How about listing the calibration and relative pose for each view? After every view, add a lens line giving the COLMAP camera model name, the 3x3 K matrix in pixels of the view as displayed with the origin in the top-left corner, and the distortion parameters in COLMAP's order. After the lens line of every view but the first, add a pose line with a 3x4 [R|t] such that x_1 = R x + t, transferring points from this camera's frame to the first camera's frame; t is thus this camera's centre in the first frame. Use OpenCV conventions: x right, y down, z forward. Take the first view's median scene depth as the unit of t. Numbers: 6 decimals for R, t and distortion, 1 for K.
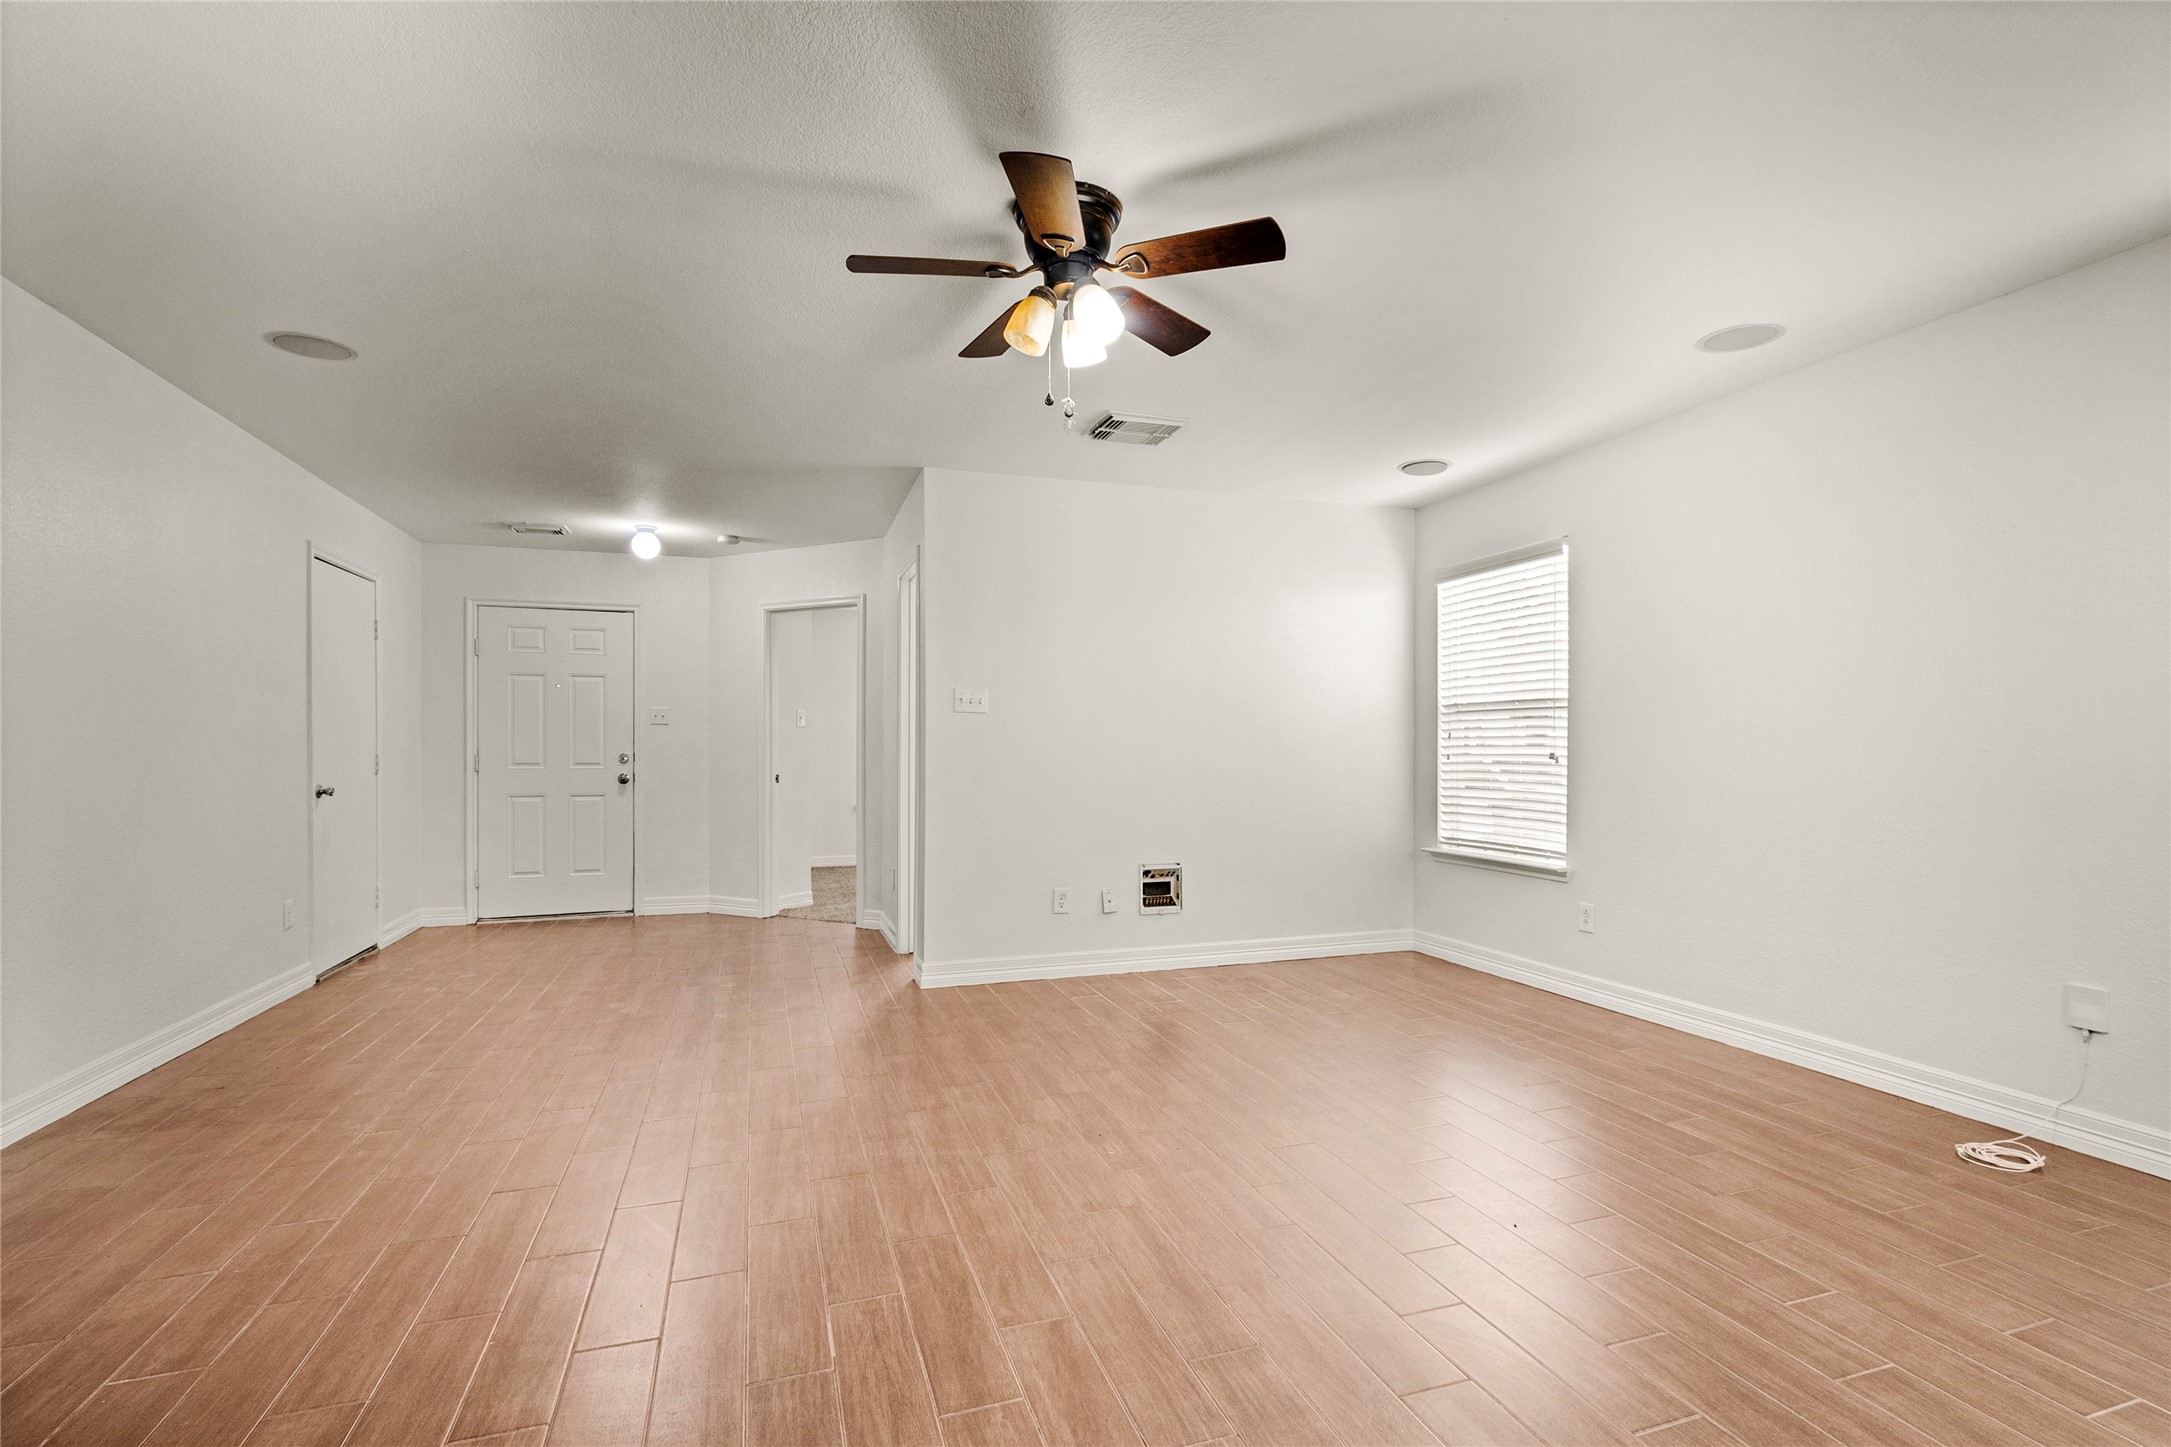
lens RADIAL K [[987.3, 0, 1094.1], [0, 987.3, 743.4], [0, 0, 1]] dist [-0.000332, 0.000006]
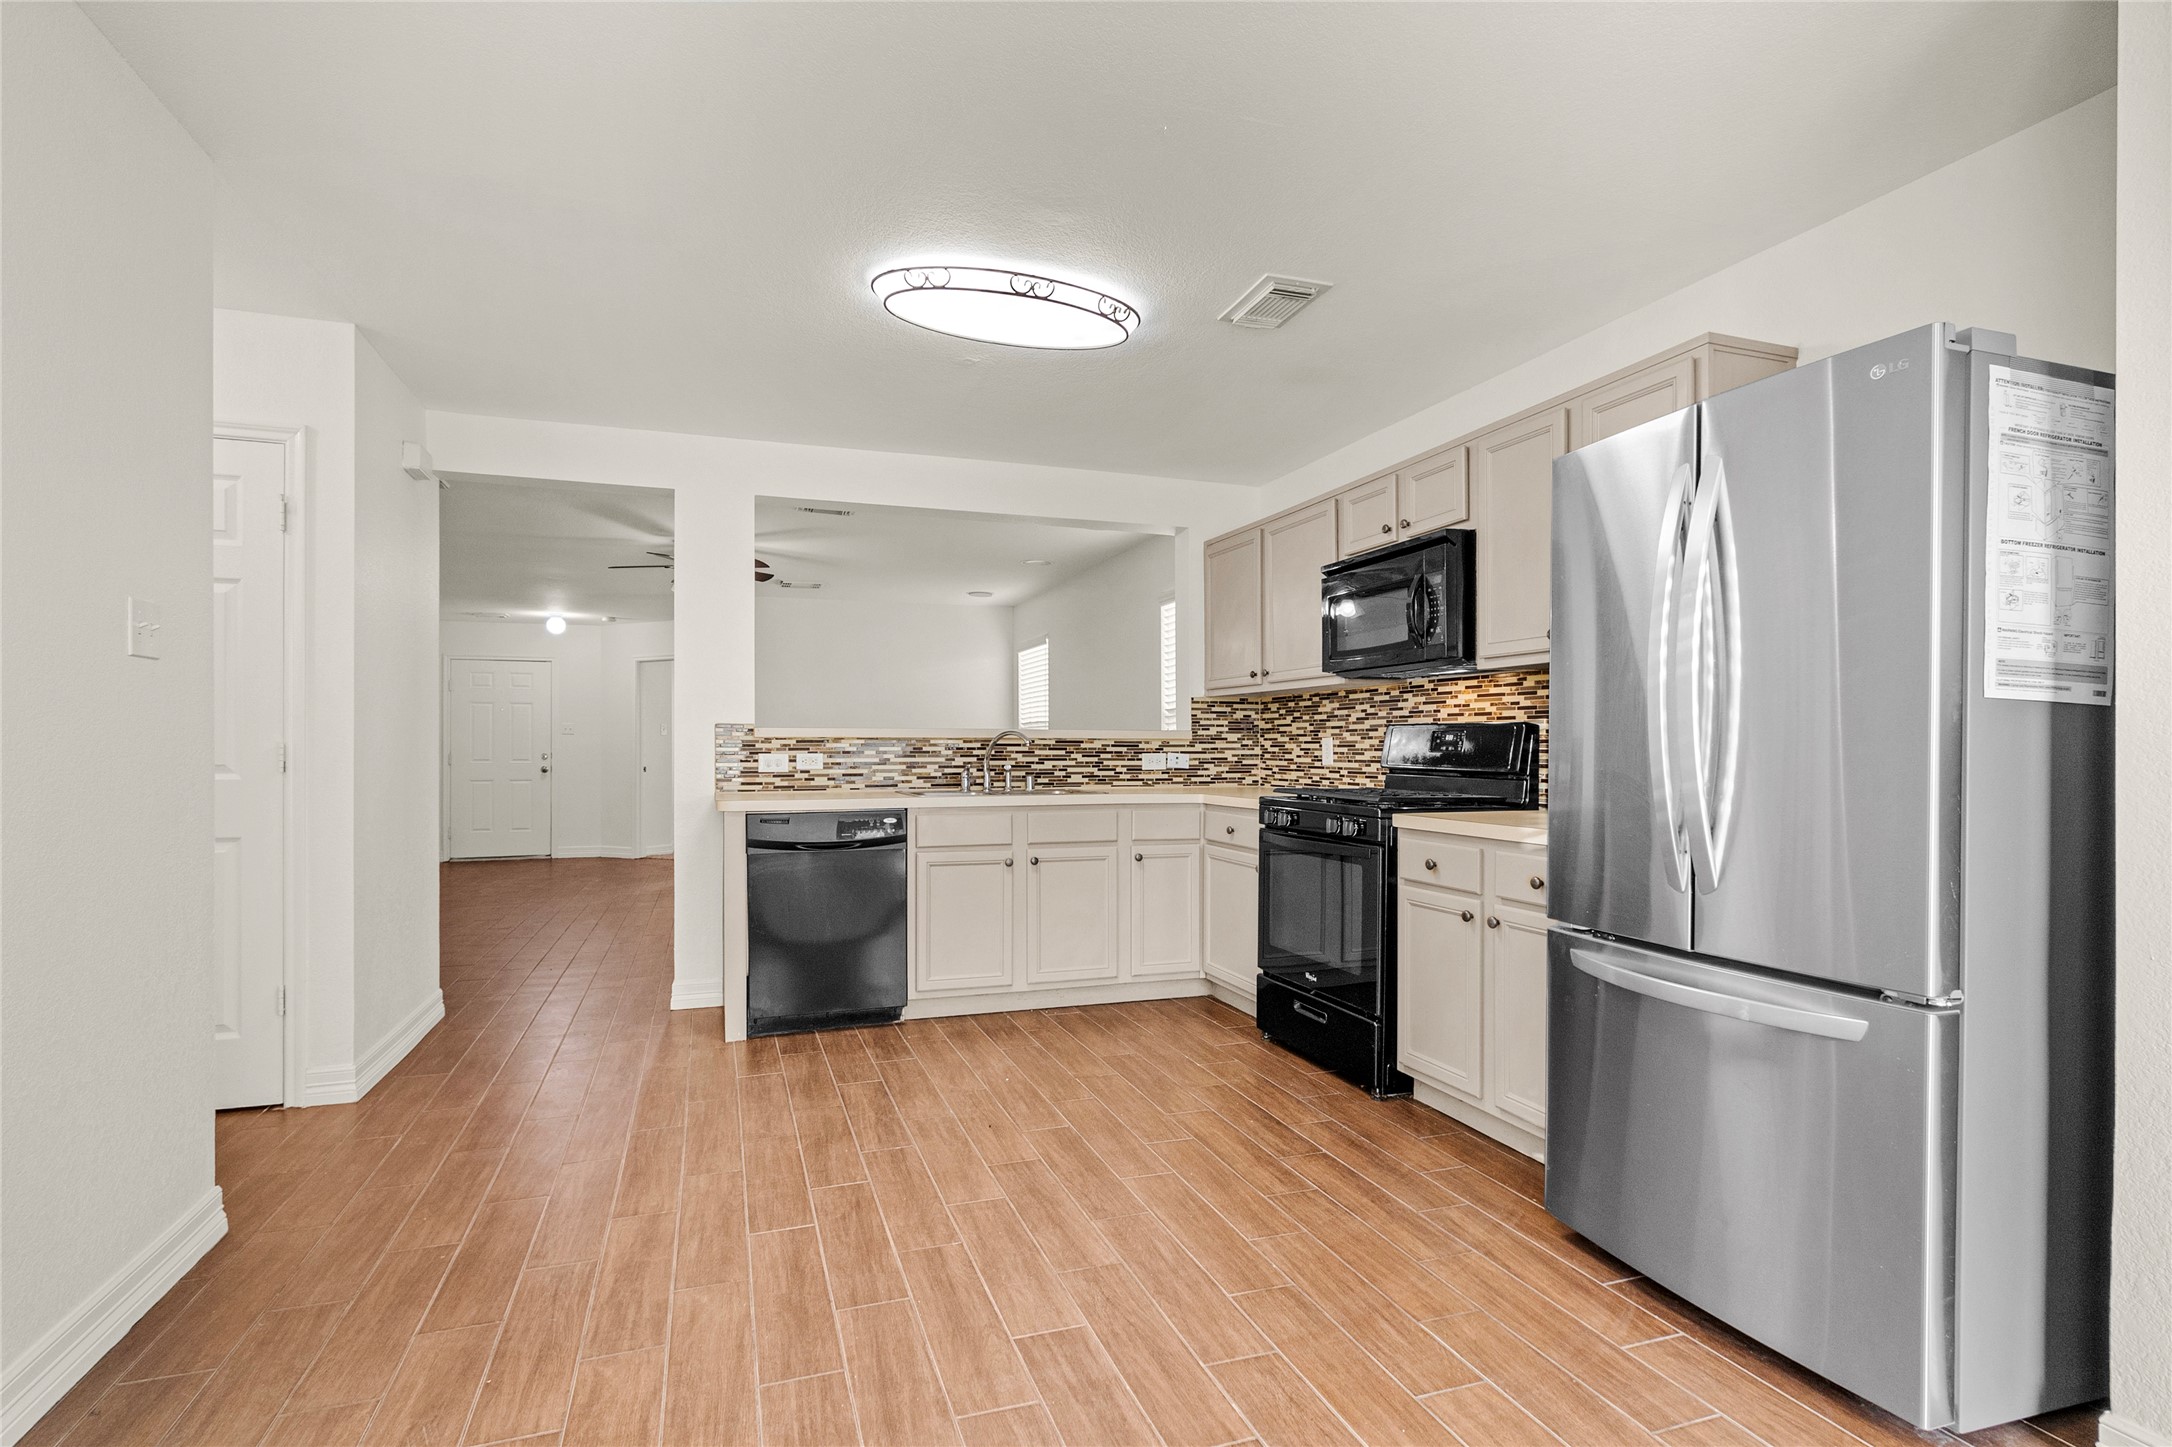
lens RADIAL K [[1079.4, 0, 1088.9], [0, 1079.4, 750.8], [0, 0, 1]] dist [0.001862, -0.000114]
pose [[0.999989, -0.001112, 0.004611, 0.488287], [0.001104, 0.999998, 0.001792, 0.005157], [-0.004613, -0.001787, 0.999988, -0.922857]]
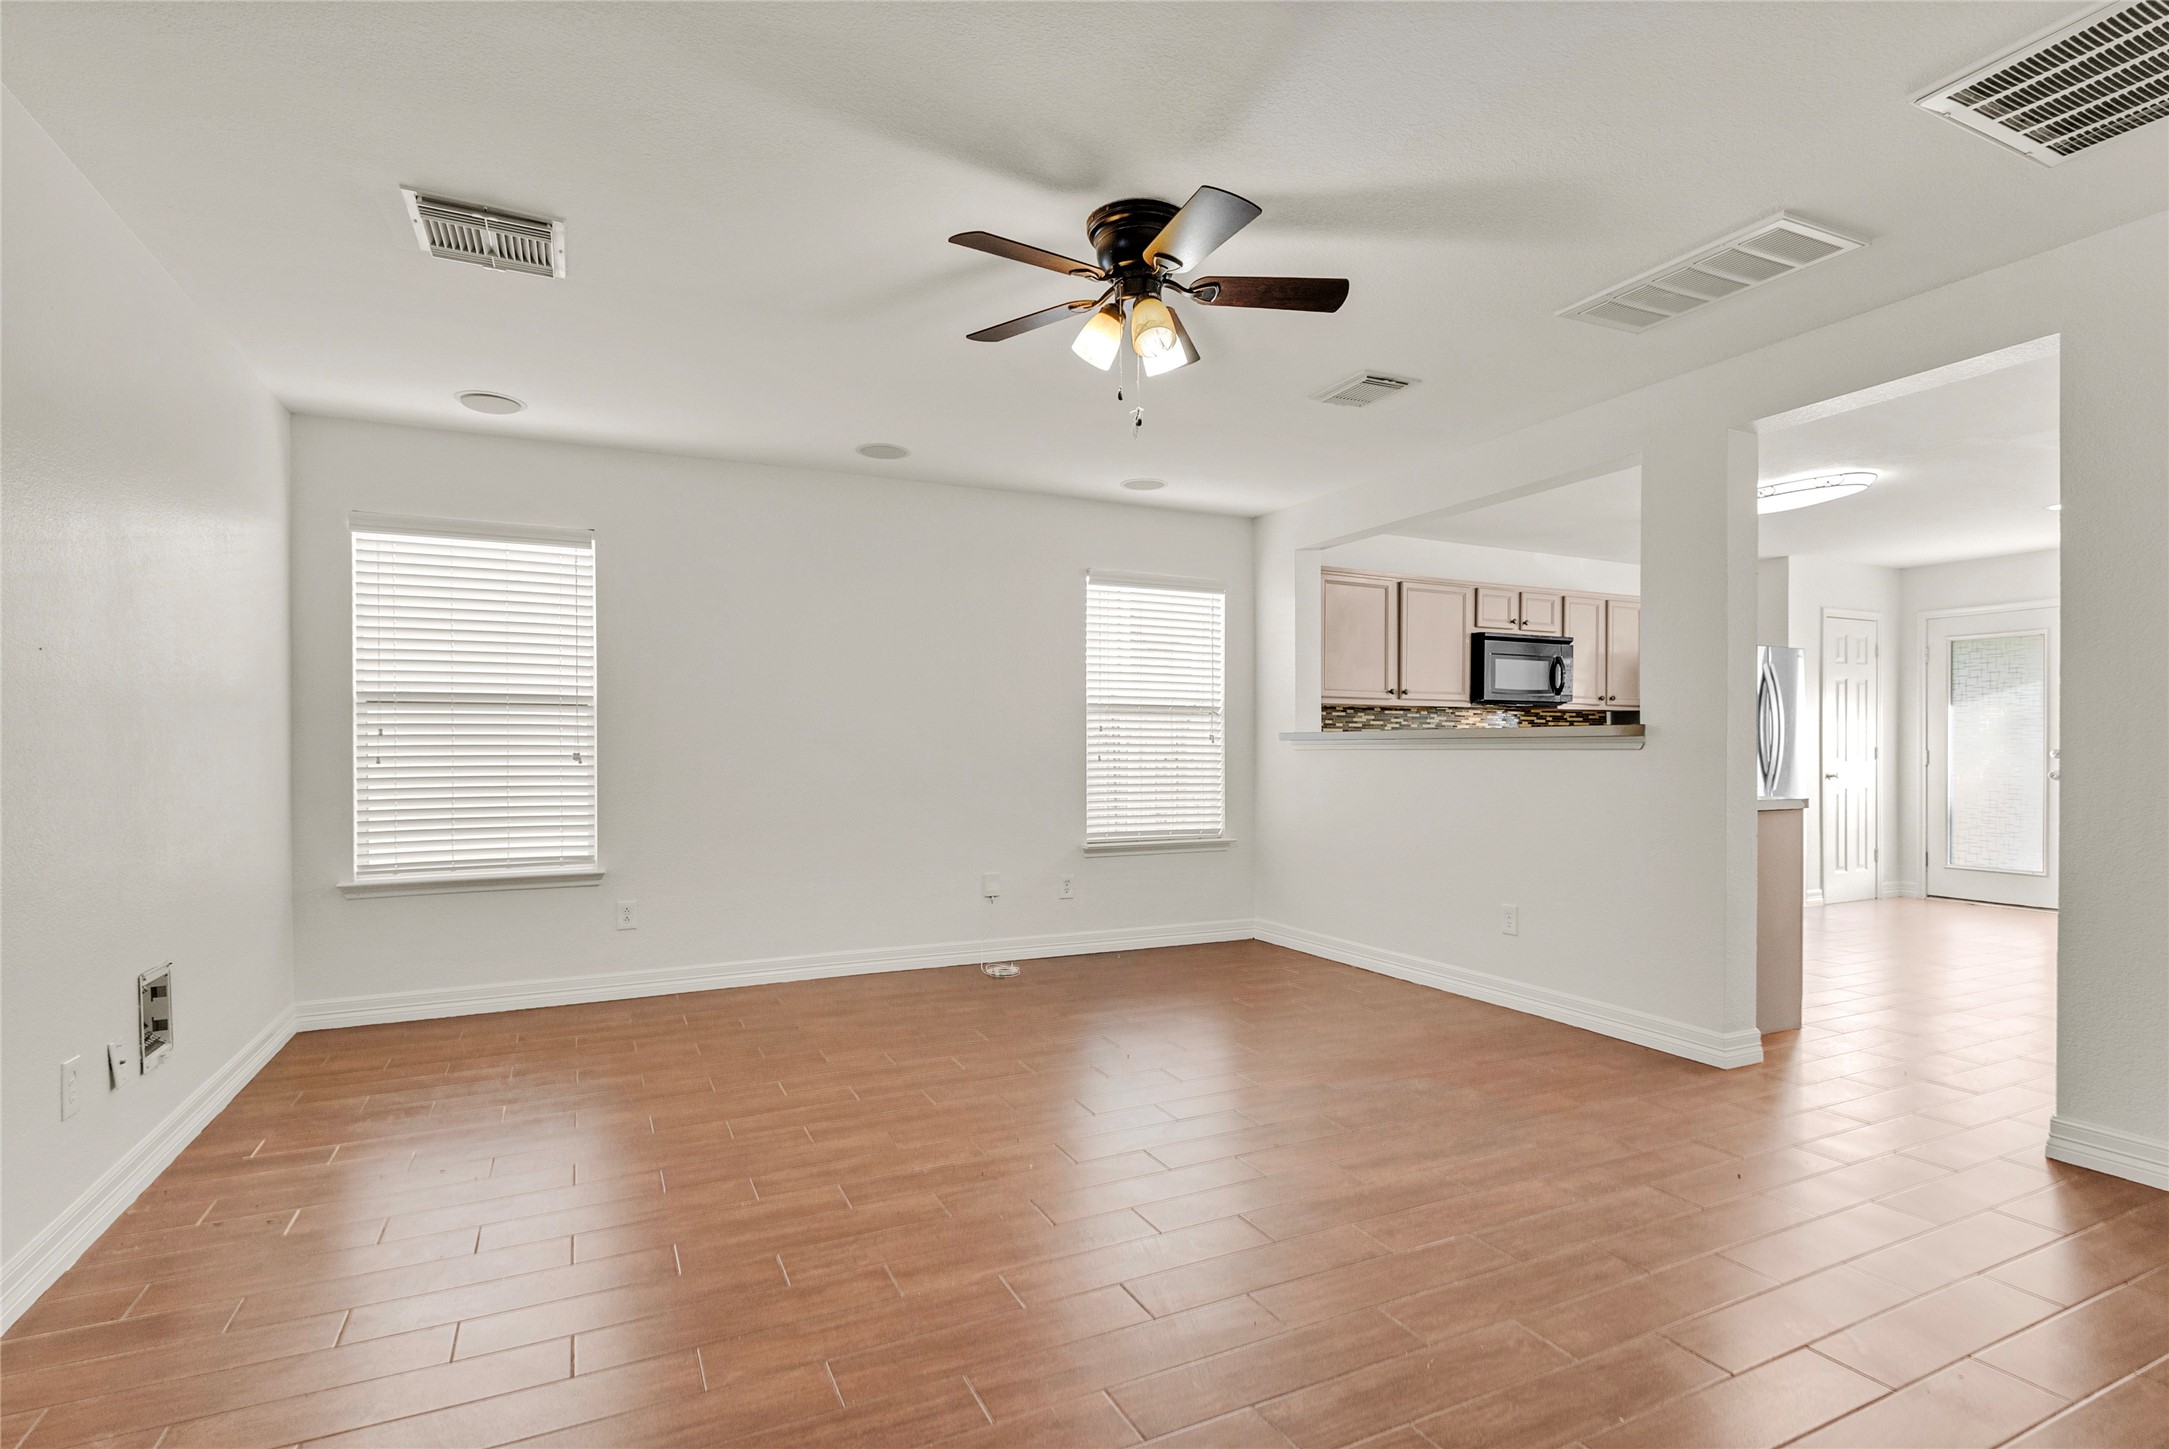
lens RADIAL K [[1048.1, 0, 1065.3], [0, 1048.1, 761.8], [0, 0, 1]] dist [0.002983, 0.000102]
pose [[-0.103088, -0.015110, 0.994557, -0.543172], [-0.001652, 0.999886, 0.015020, 0.001732], [-0.994671, -0.000094, -0.103102, 0.582290]]
